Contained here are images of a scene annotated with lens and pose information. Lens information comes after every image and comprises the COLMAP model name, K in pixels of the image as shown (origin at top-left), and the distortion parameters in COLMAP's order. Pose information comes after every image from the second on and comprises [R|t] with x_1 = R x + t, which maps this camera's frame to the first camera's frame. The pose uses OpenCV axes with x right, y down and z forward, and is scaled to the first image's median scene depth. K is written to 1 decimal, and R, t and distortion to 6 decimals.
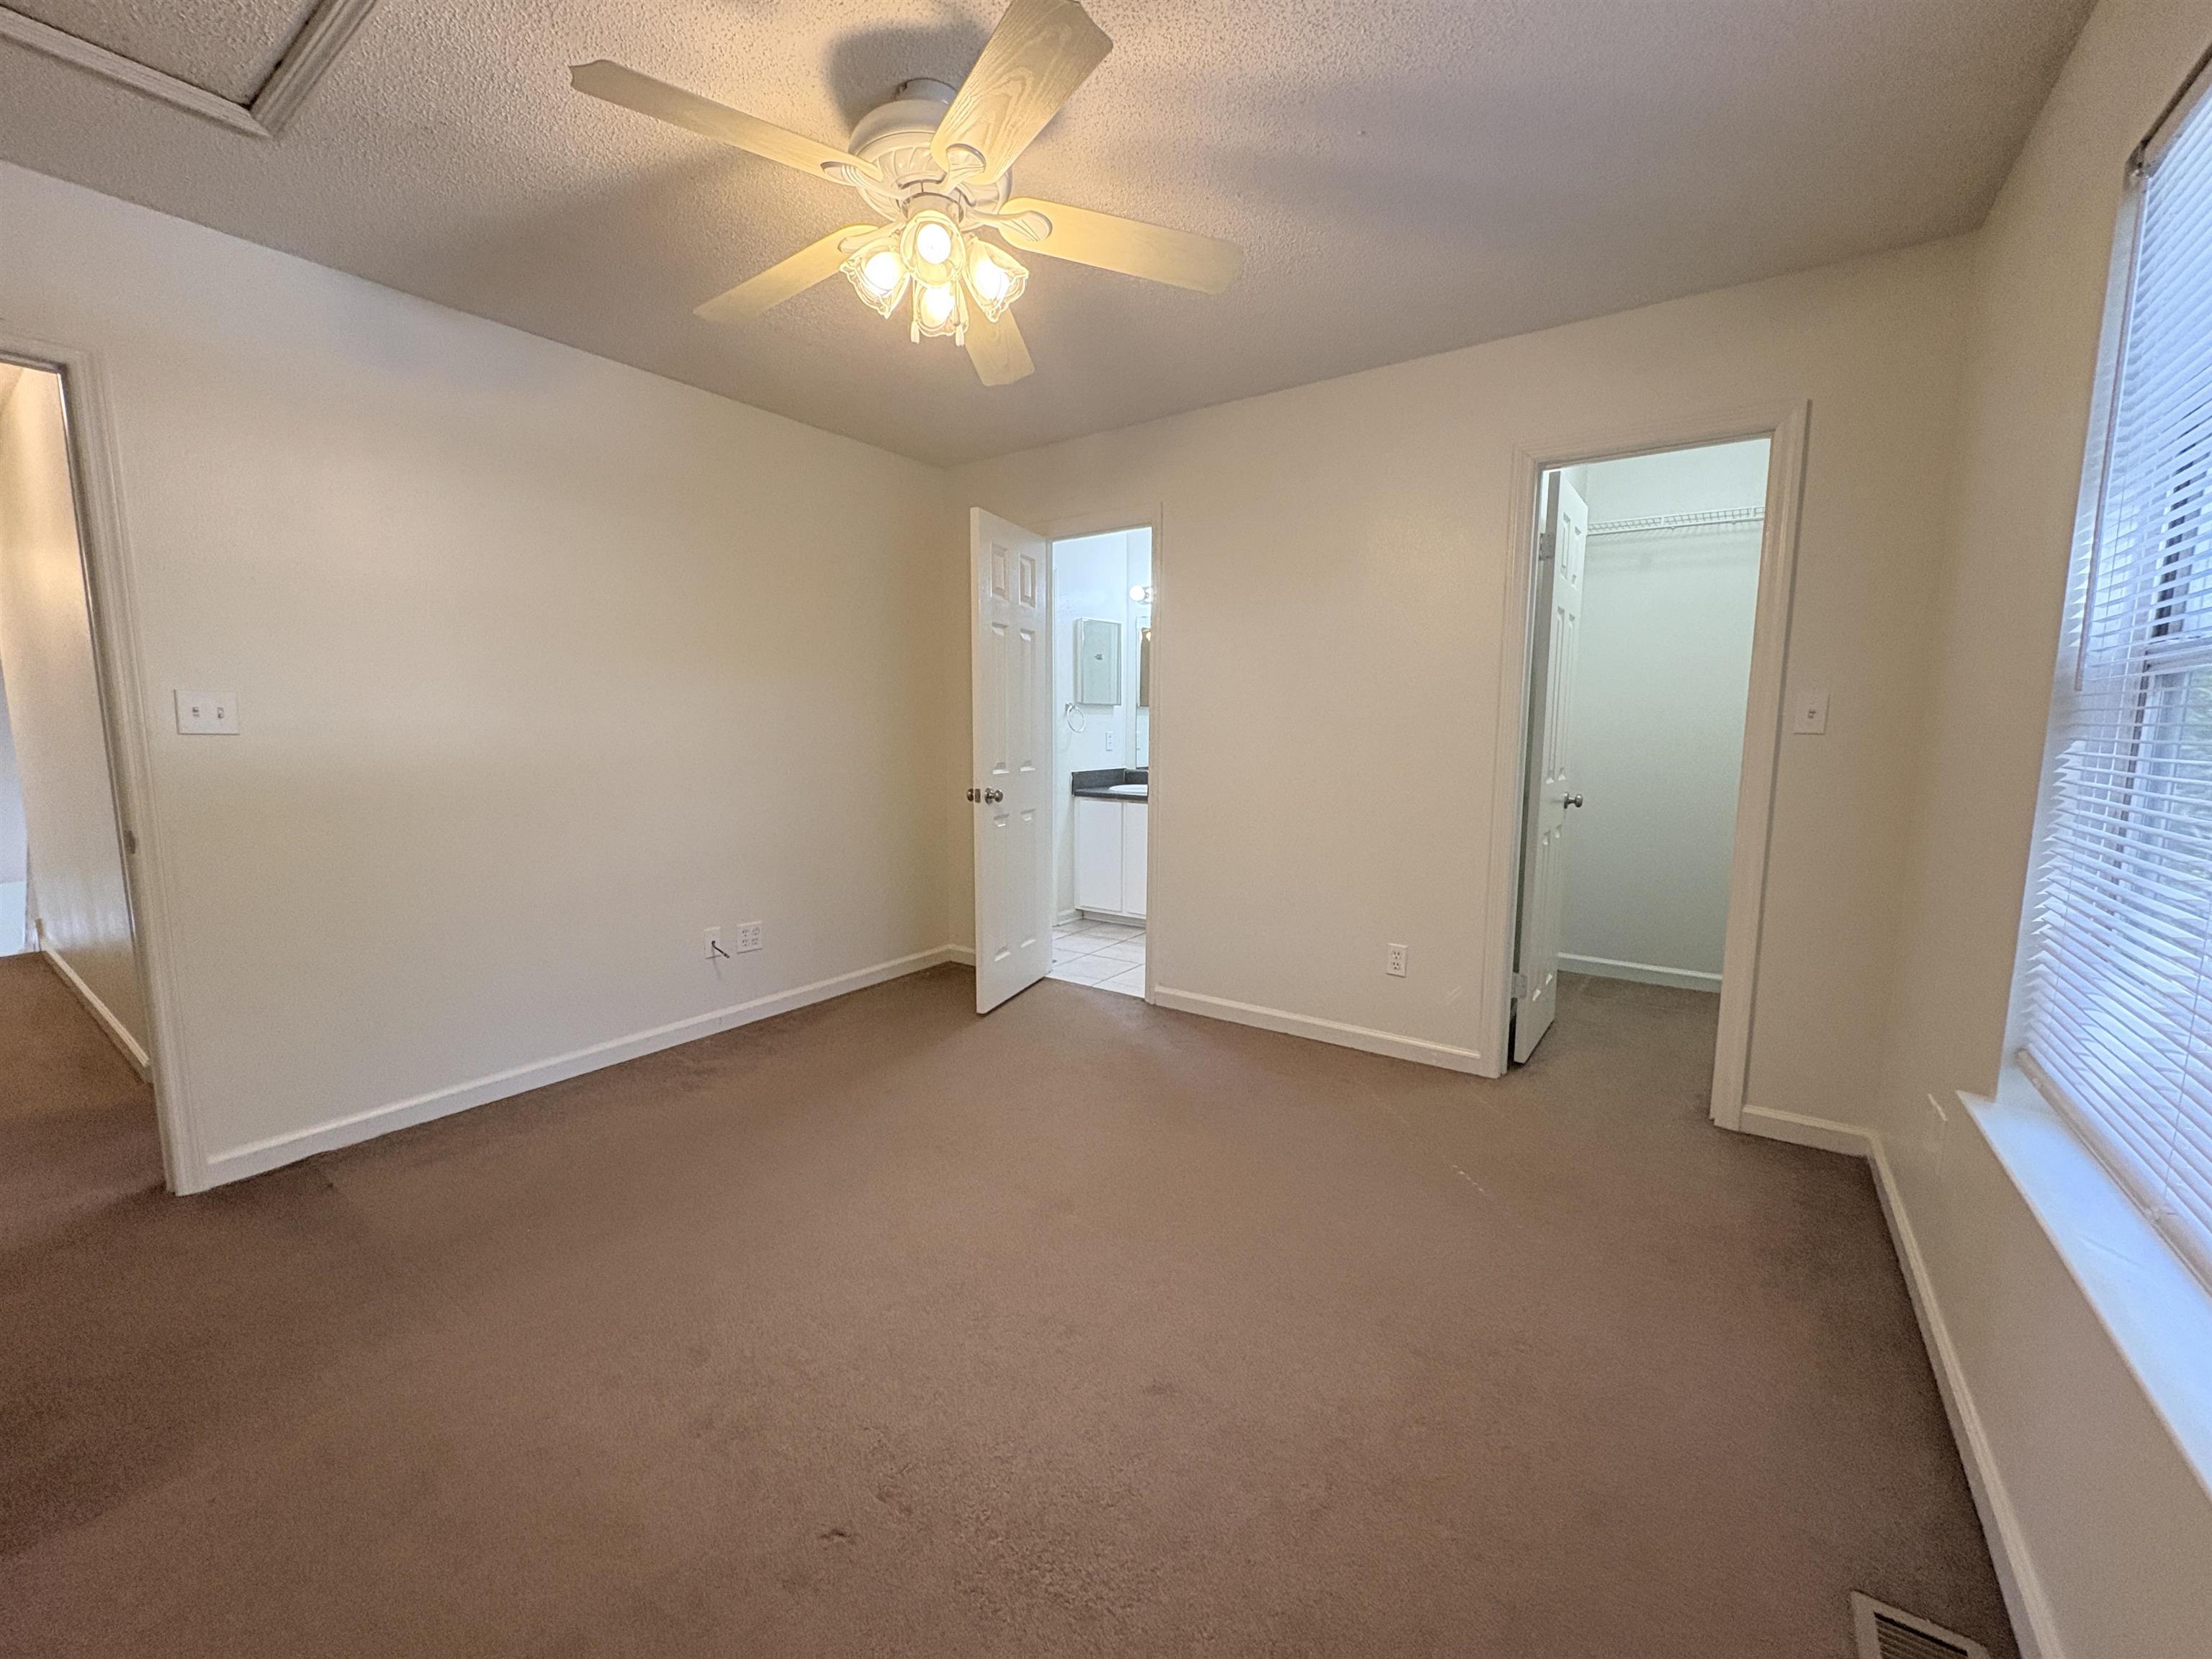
lens RADIAL K [[880.9, 0, 1106.0], [0, 880.9, 829.5], [0, 0, 1]] dist [0.003785, -0.000018]
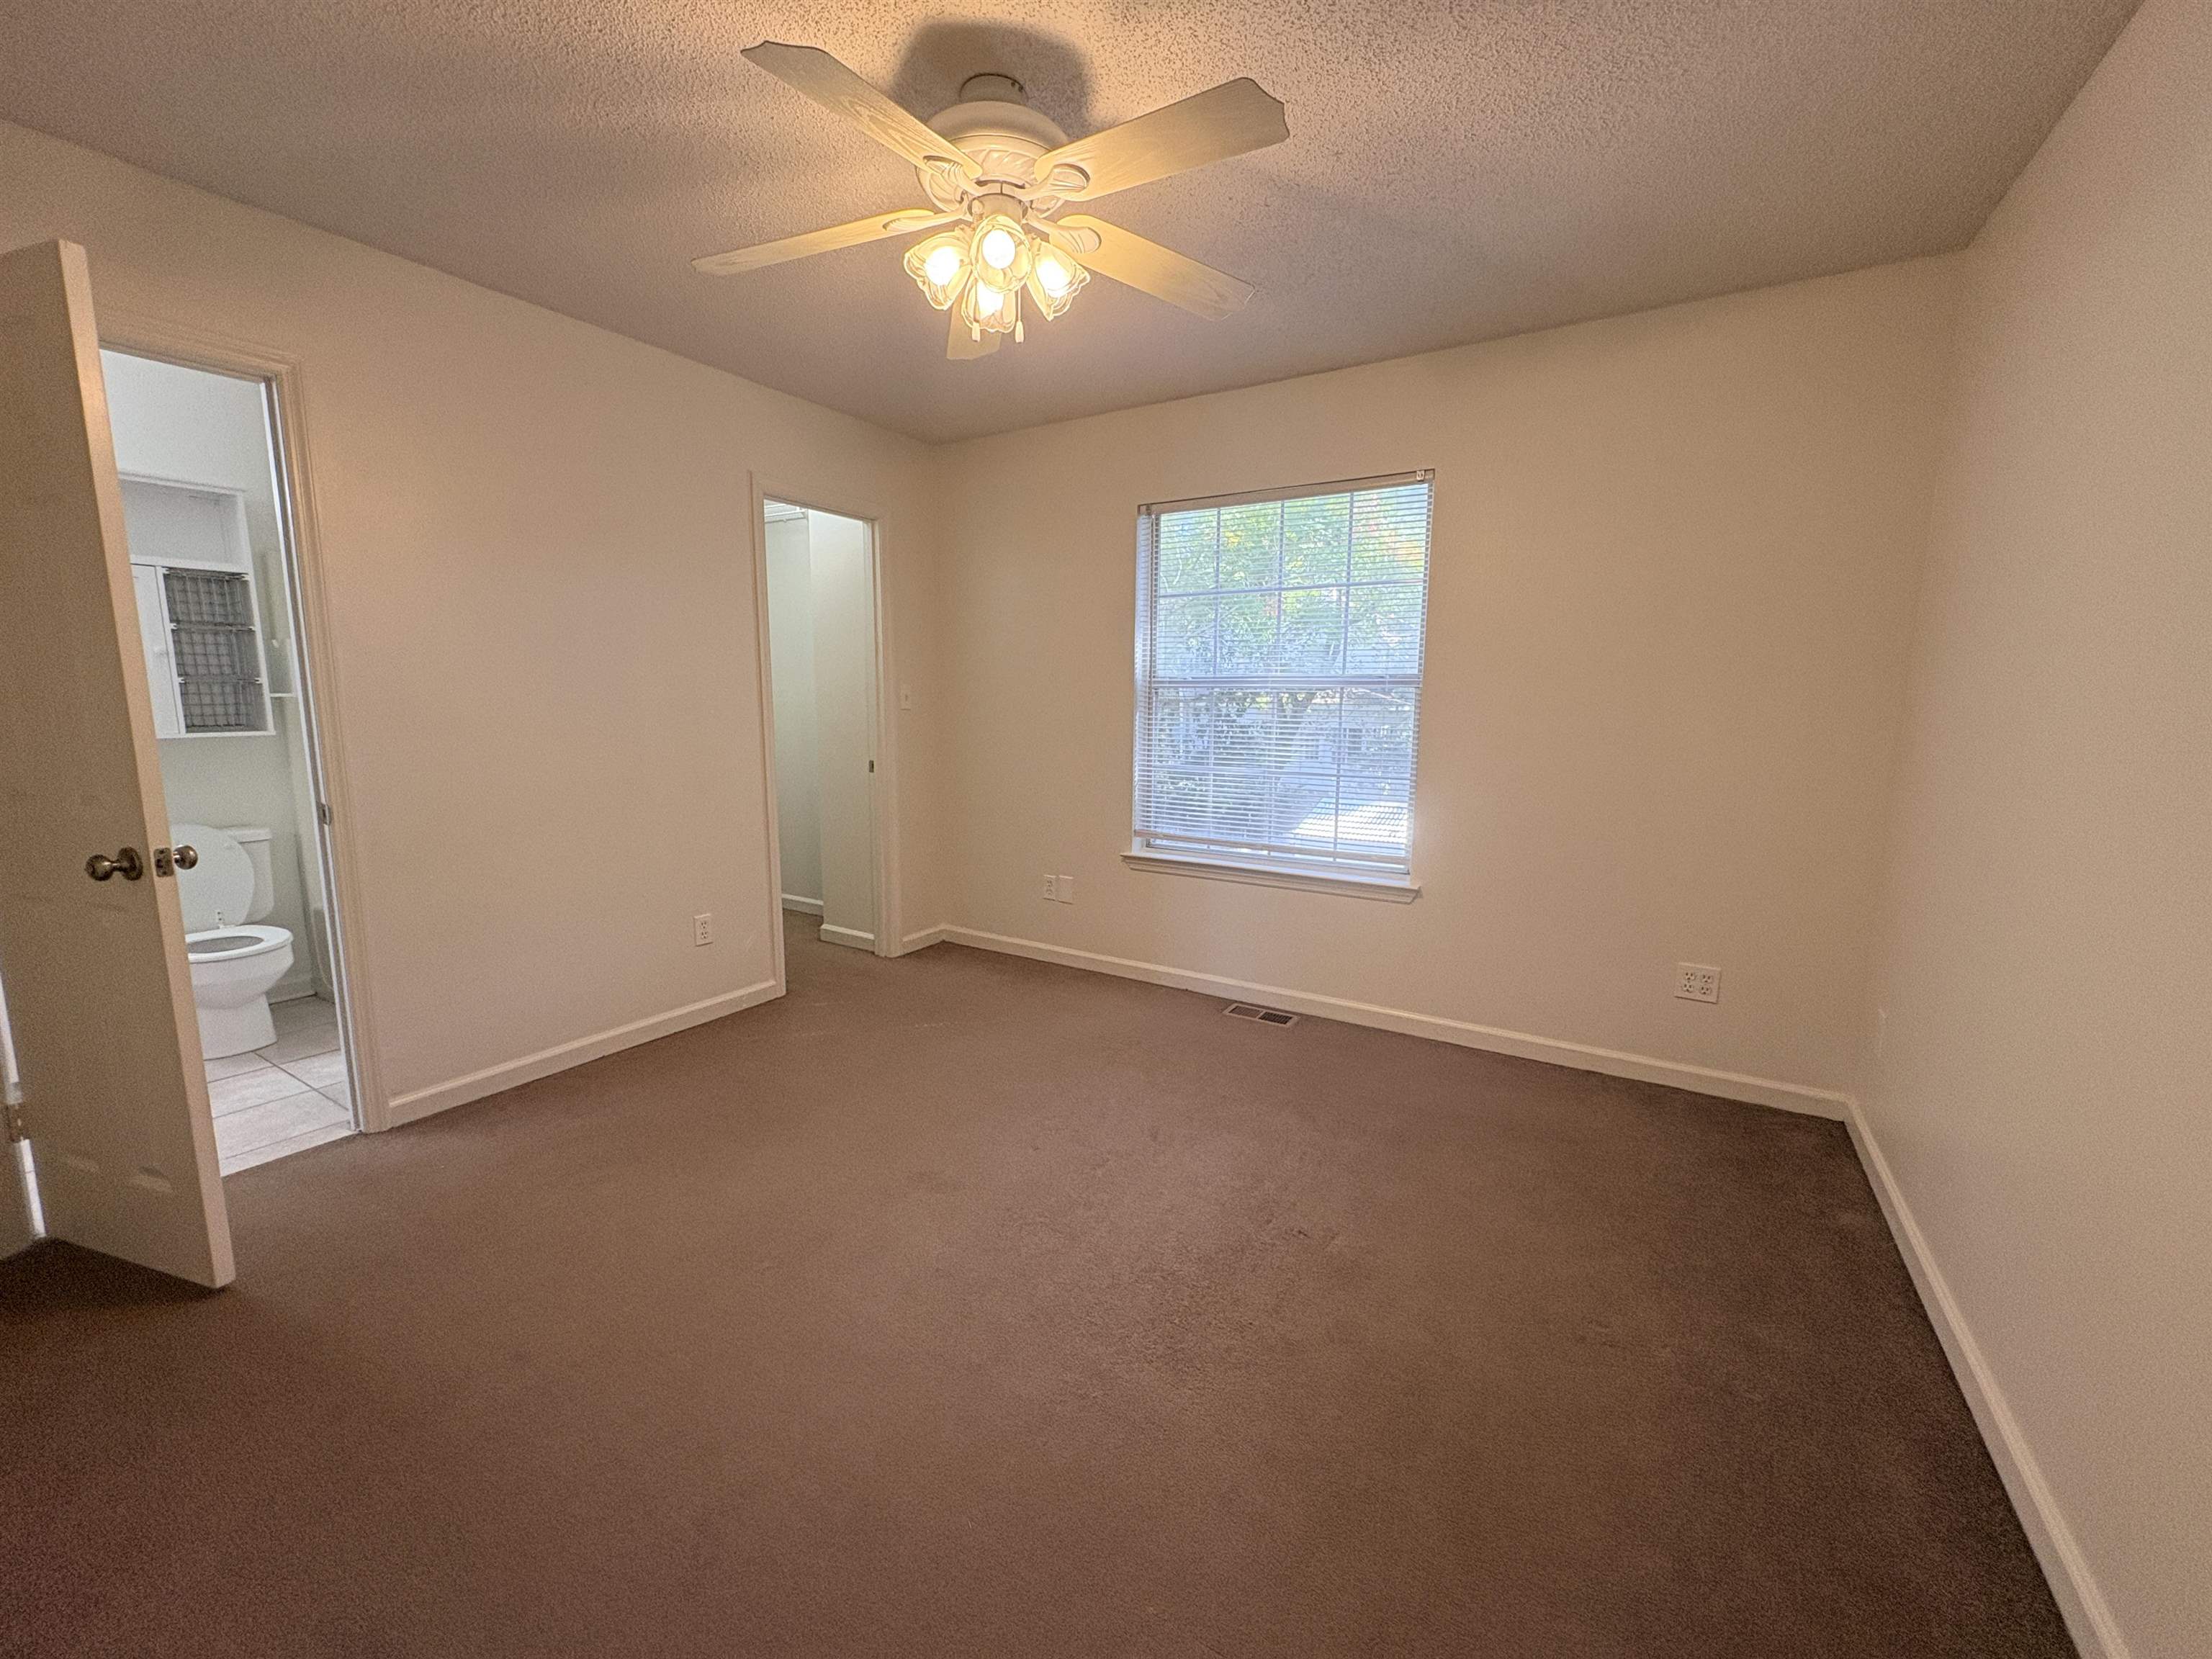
lens RADIAL K [[882.6, 0, 1106.0], [0, 882.6, 829.5], [0, 0, 1]] dist [0.002200, 0.000021]
pose [[-0.052653, -0.153824, 0.986694, -0.648676], [0.113889, 0.980693, 0.158966, -0.074097], [-0.992097, 0.120743, -0.034118, 0.493270]]
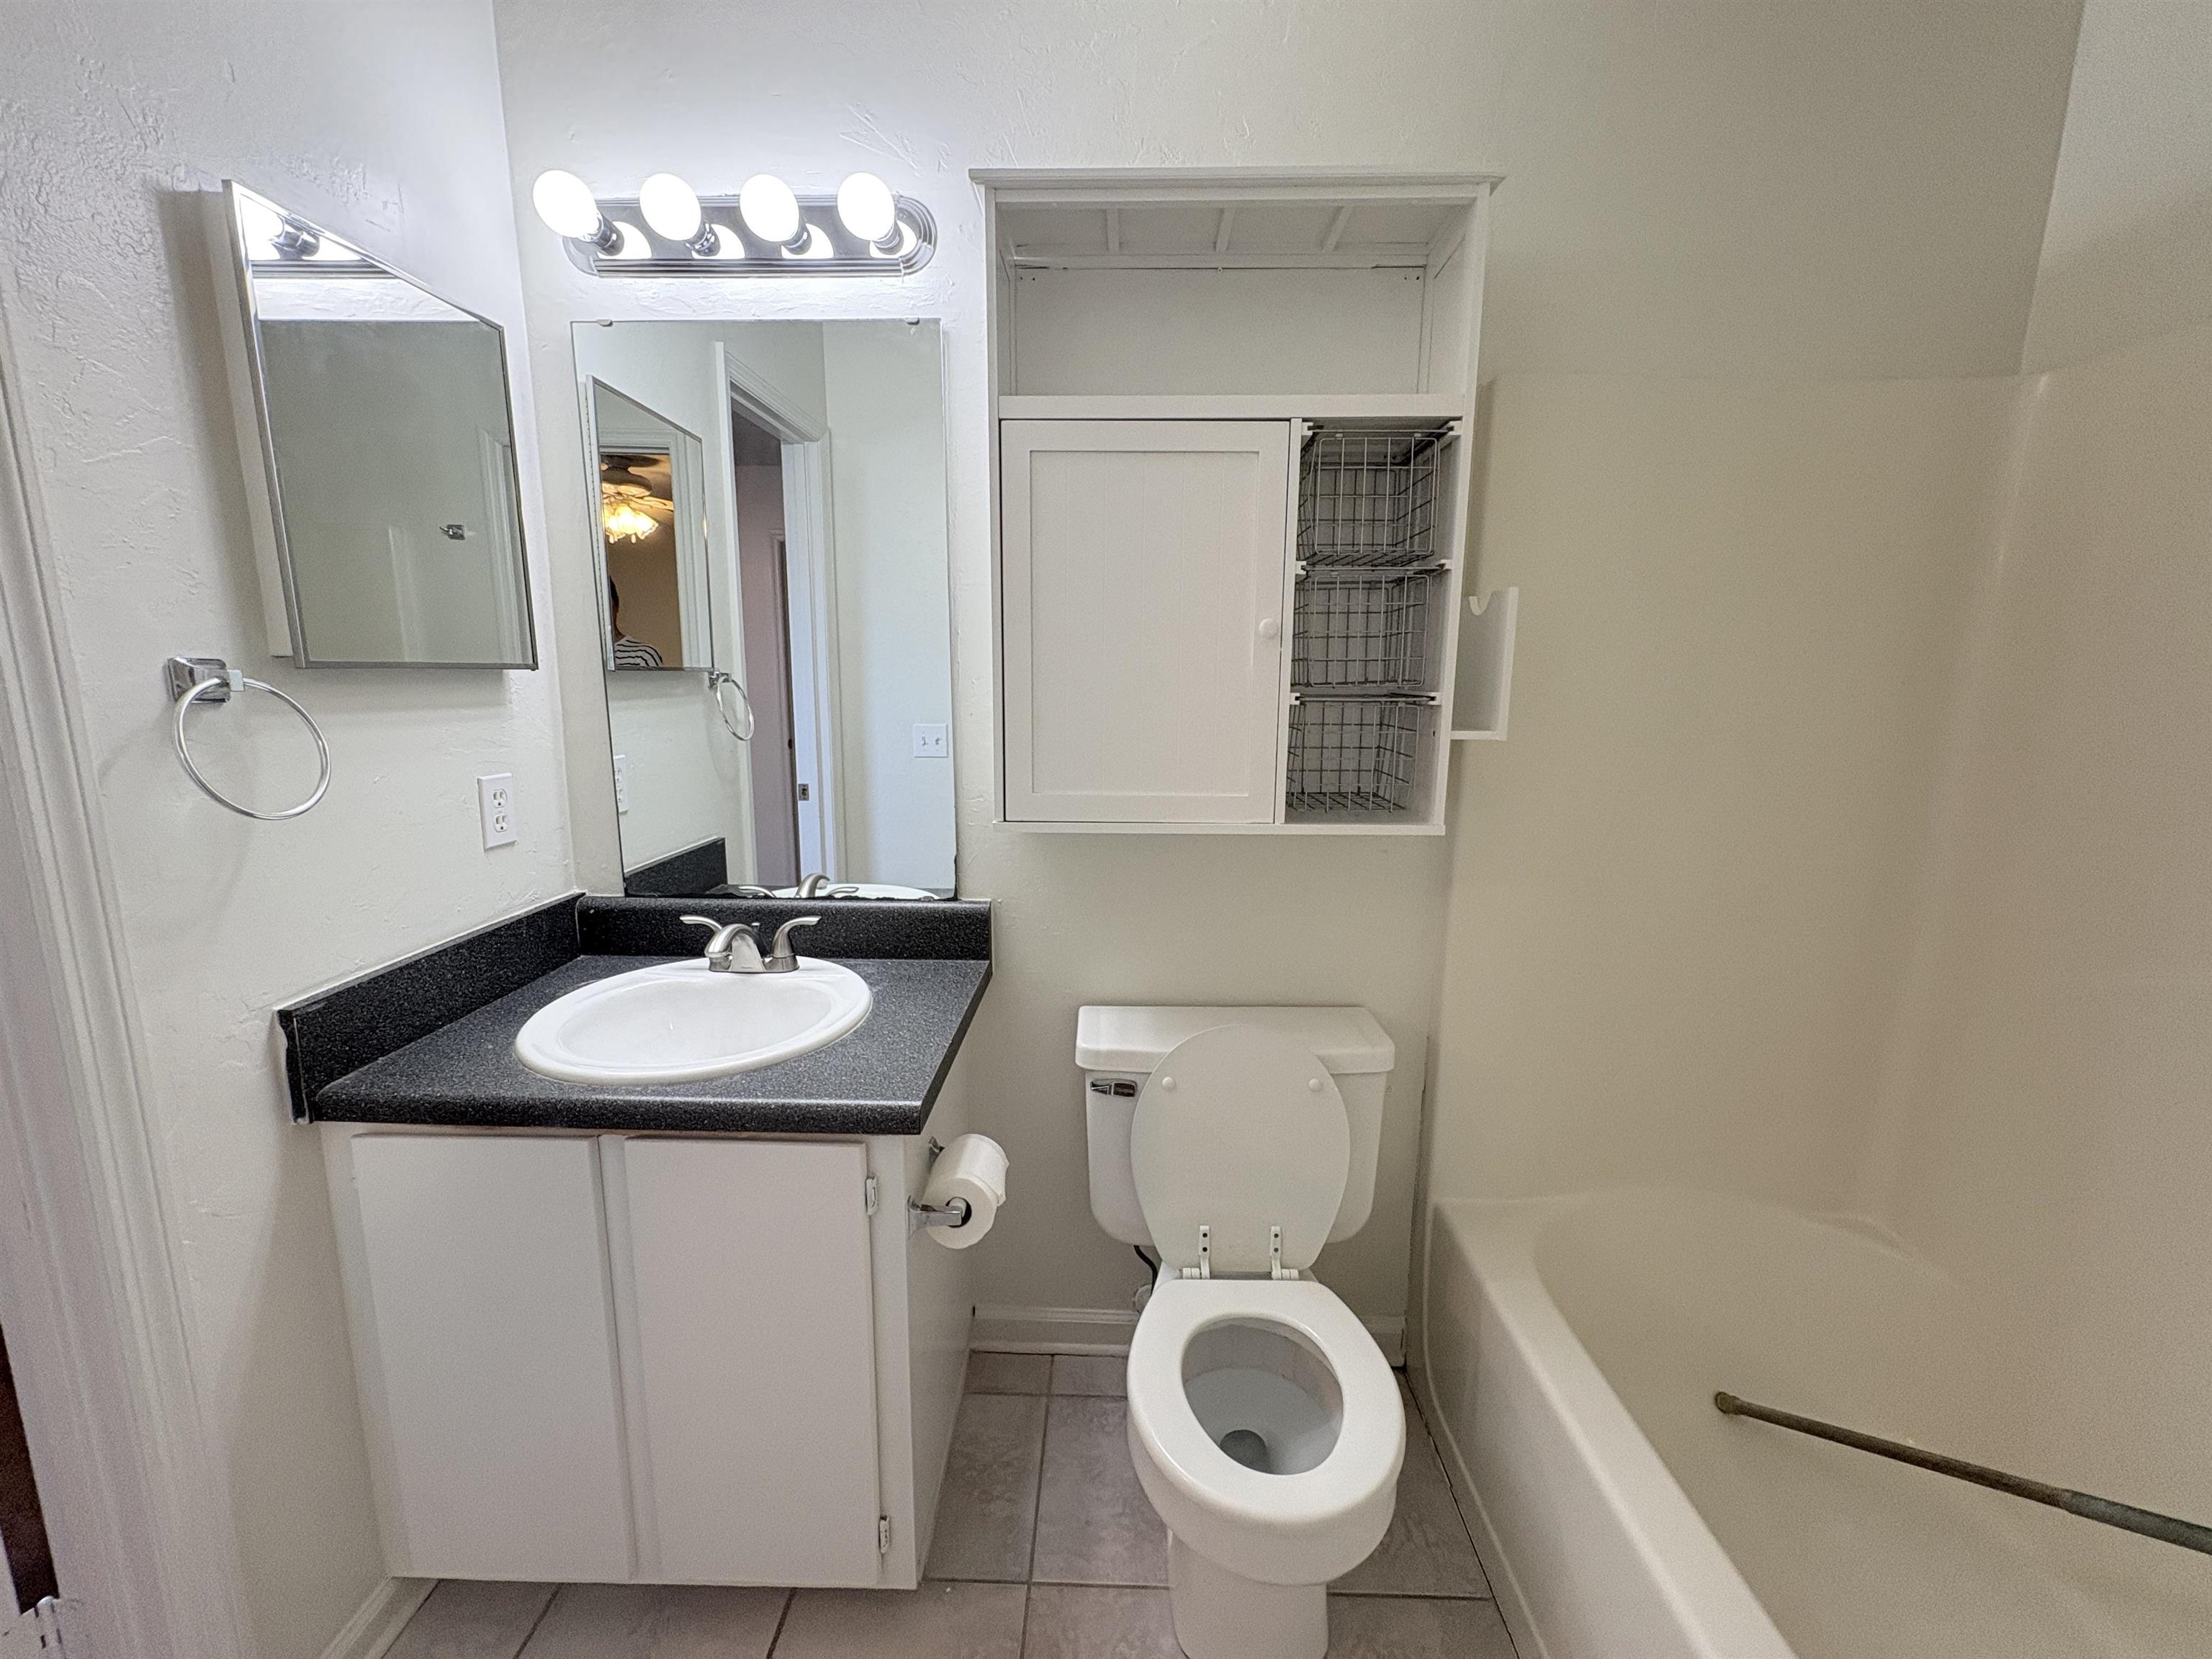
lens RADIAL K [[880.9, 0, 1106.0], [0, 880.9, 829.5], [0, 0, 1]] dist [0.003785, -0.000018]
pose [[0.837185, -0.091515, 0.539208, 0.020726], [0.063176, 0.995483, 0.070866, -0.161155], [-0.543258, -0.025263, 0.839186, 1.089635]]
